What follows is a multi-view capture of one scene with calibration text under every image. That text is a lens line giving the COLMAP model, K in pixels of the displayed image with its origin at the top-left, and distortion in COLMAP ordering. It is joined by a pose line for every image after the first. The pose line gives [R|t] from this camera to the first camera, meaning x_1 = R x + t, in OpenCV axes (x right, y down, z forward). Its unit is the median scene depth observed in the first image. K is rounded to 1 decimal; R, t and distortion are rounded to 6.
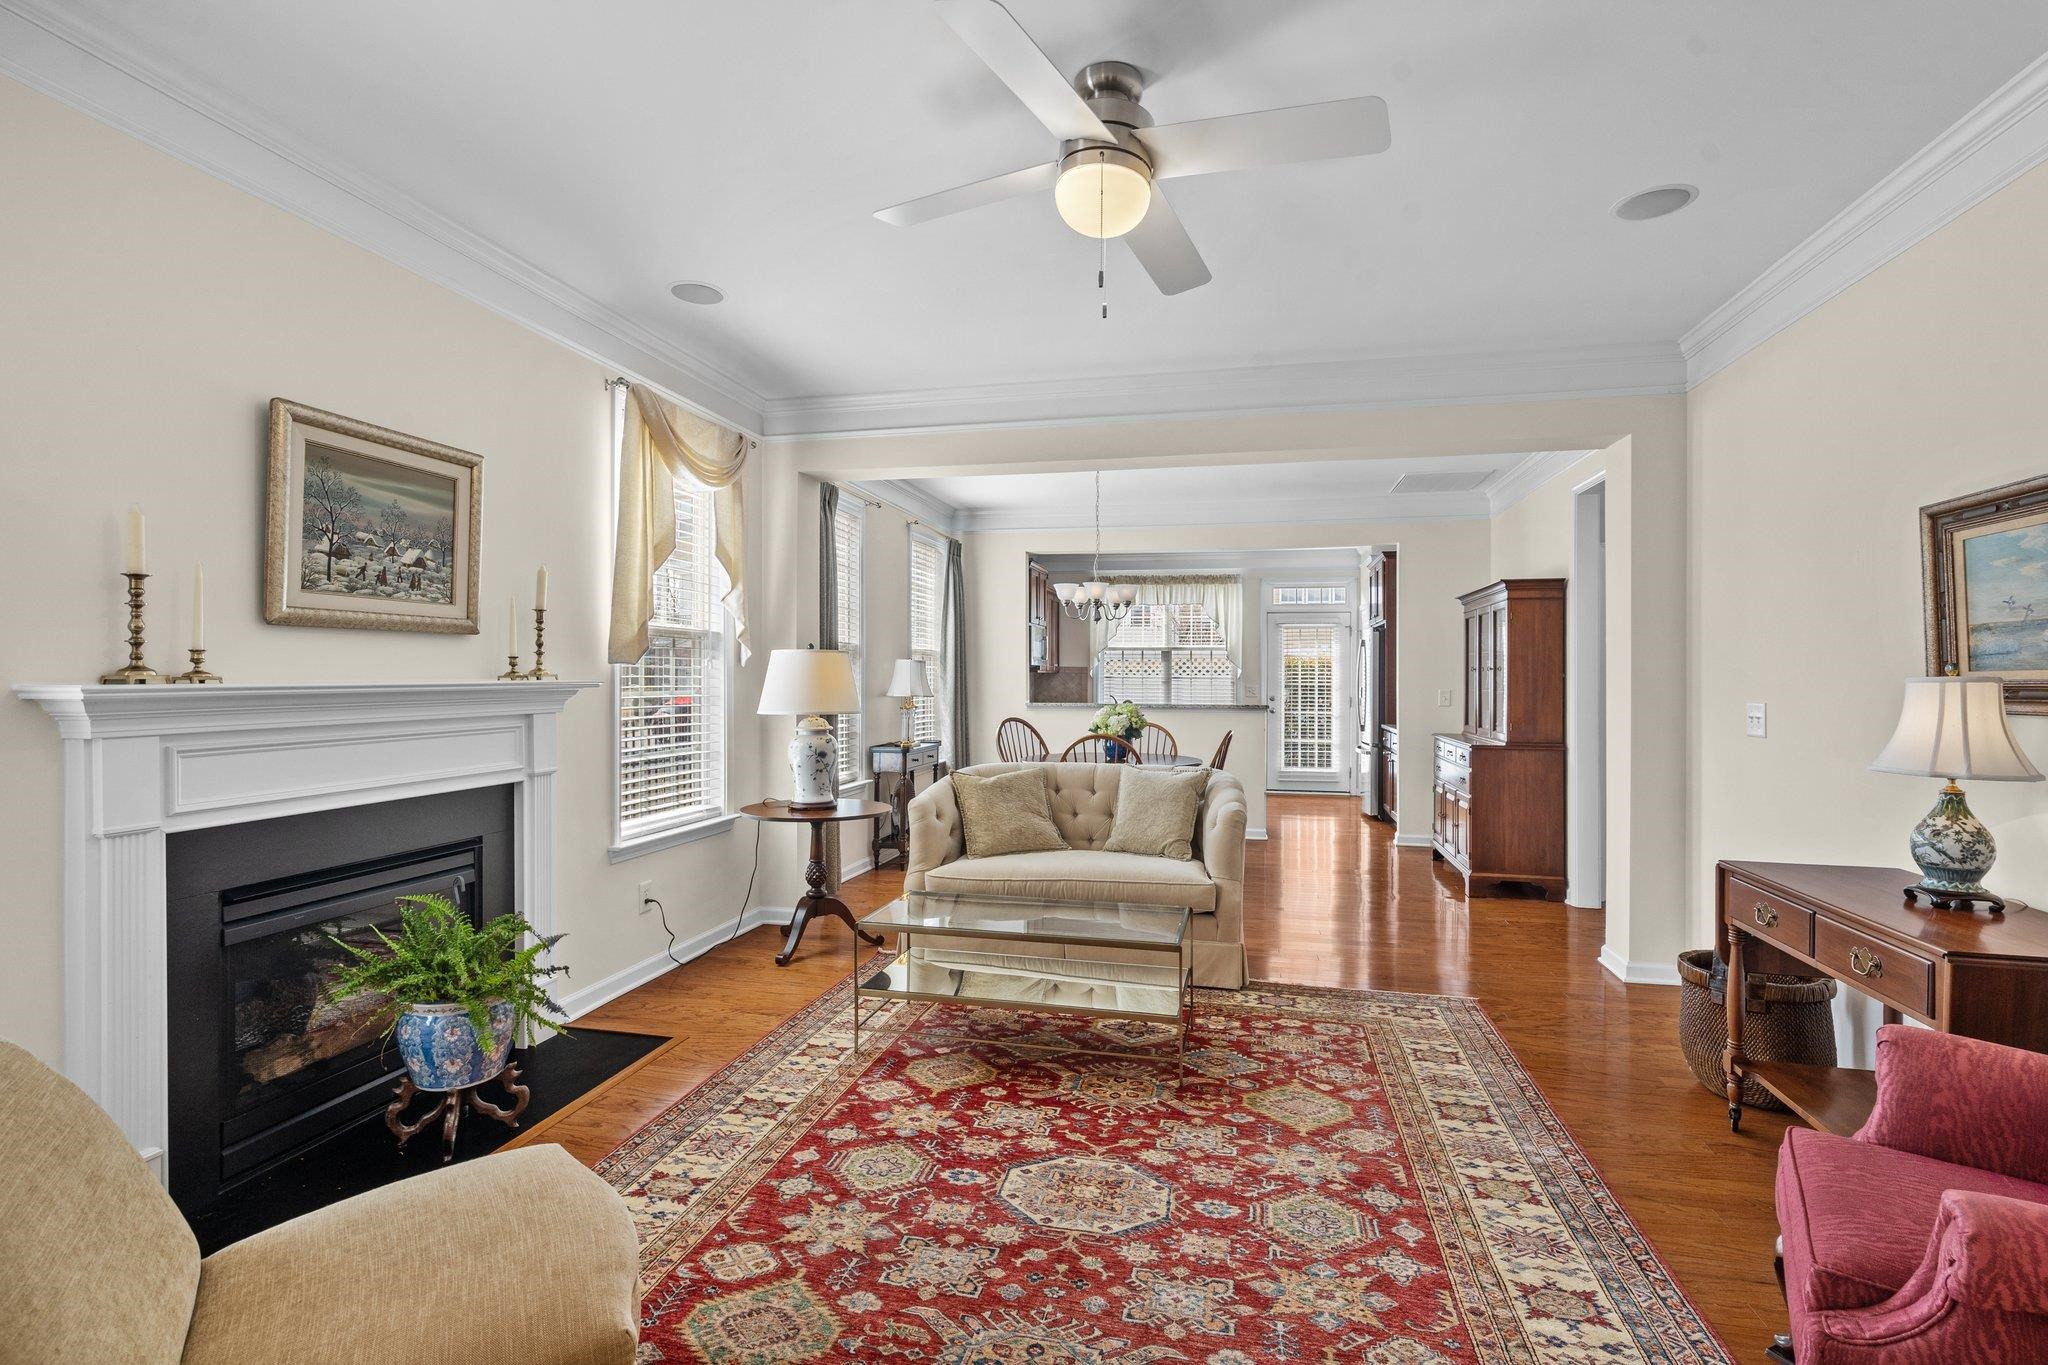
lens RADIAL K [[946.6, 0, 1030.0], [0, 946.6, 684.0], [0, 0, 1]] dist [-0.004763, 0.001618]
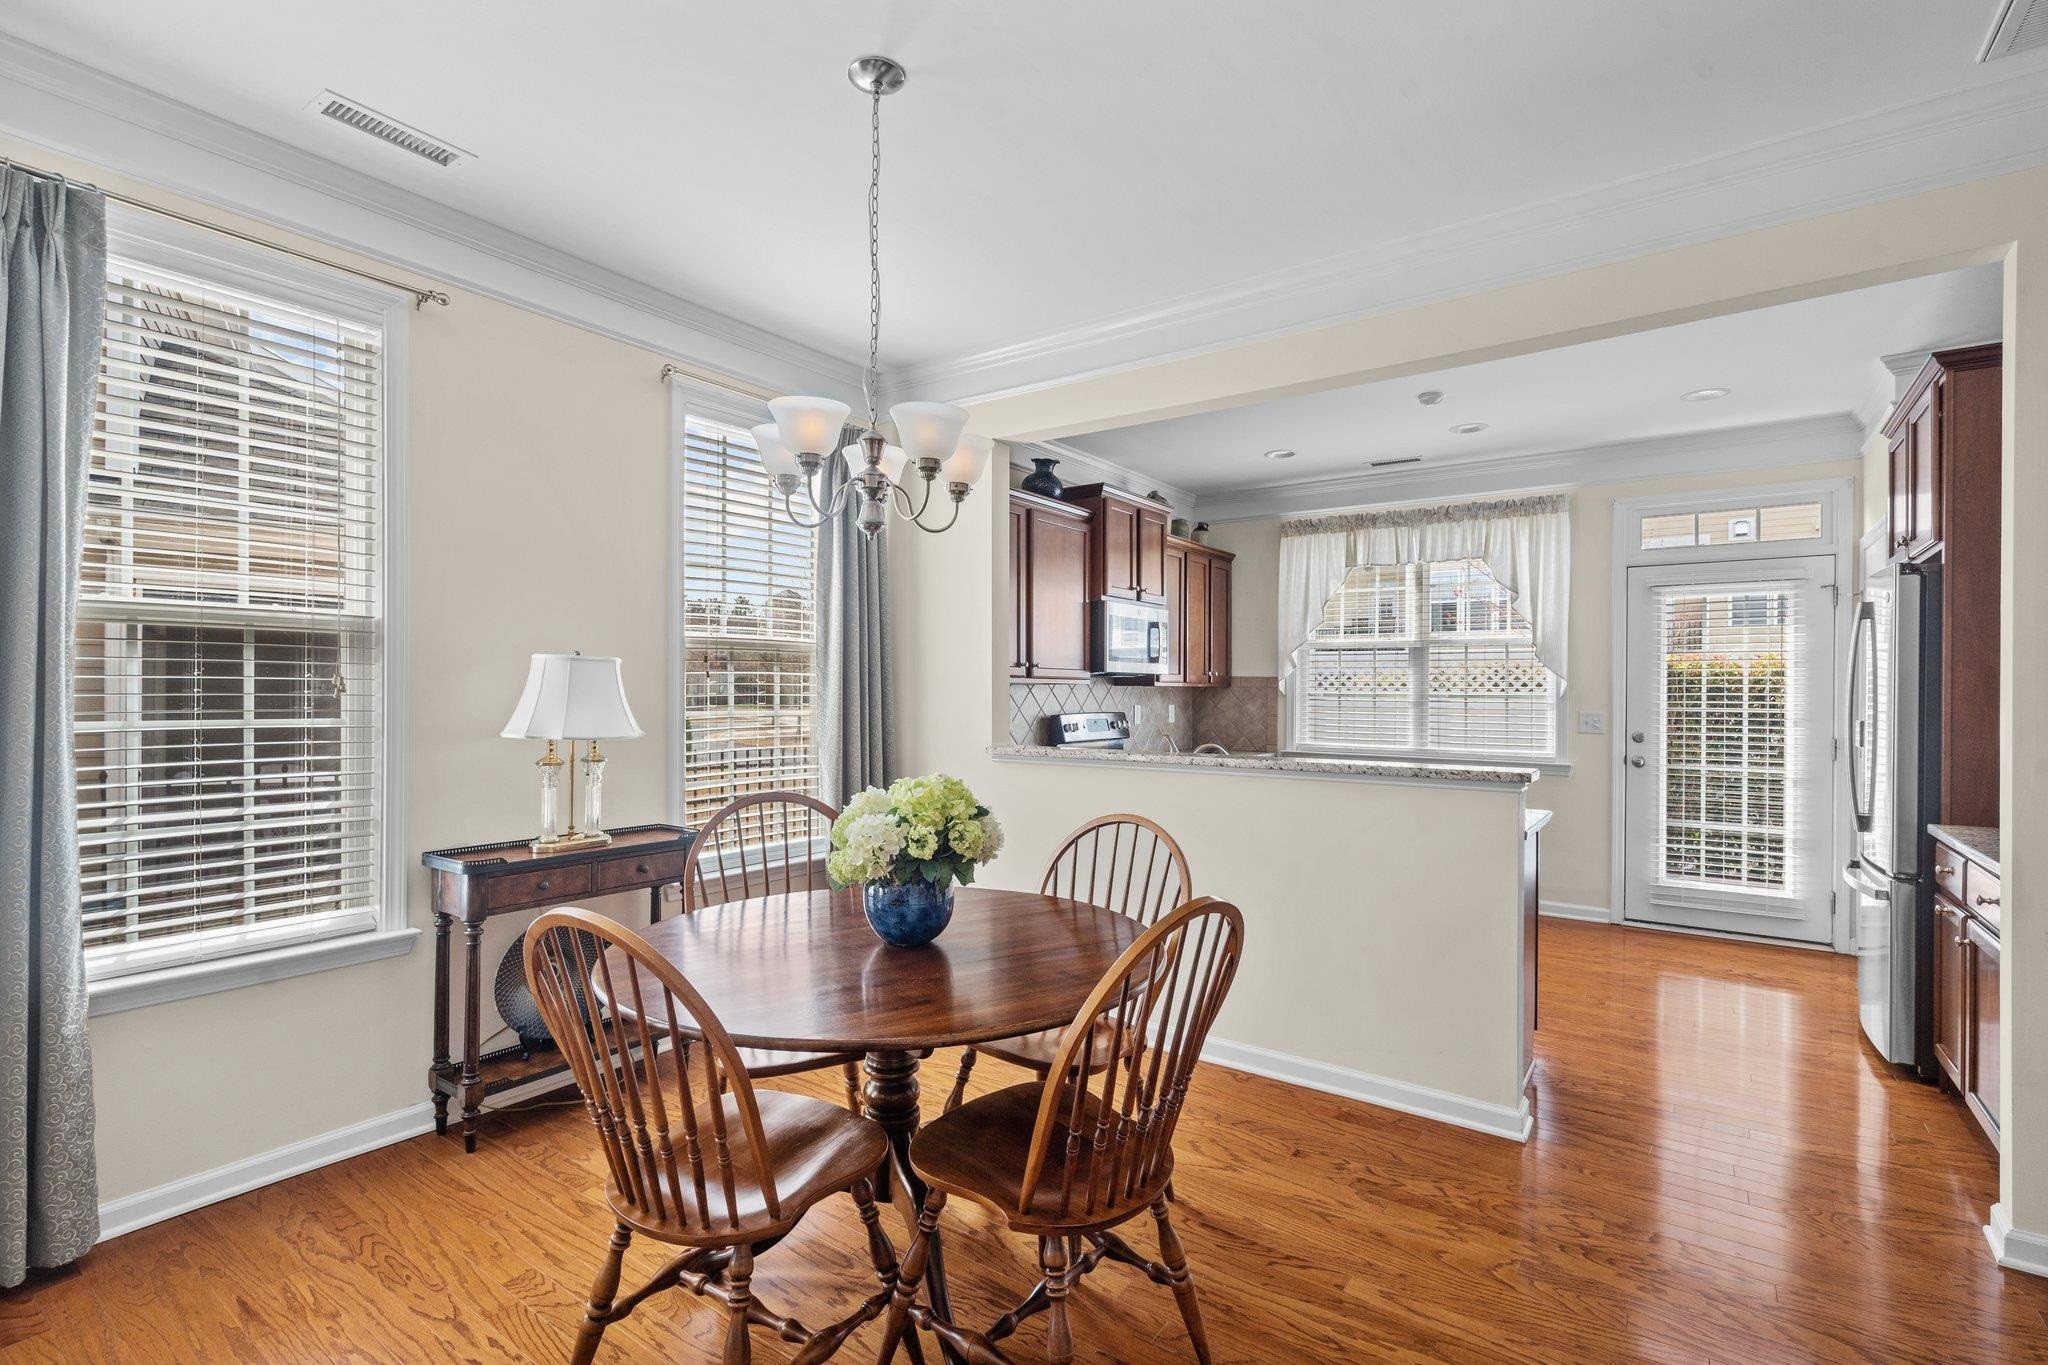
lens RADIAL K [[946.6, 0, 1014.5], [0, 946.6, 701.5], [0, 0, 1]] dist [-0.004763, 0.001618]
pose [[0.920573, 0.003454, -0.390556, 0.152020], [-0.004123, 0.999991, -0.000874, -0.002013], [0.390549, 0.002415, 0.920579, 0.424522]]
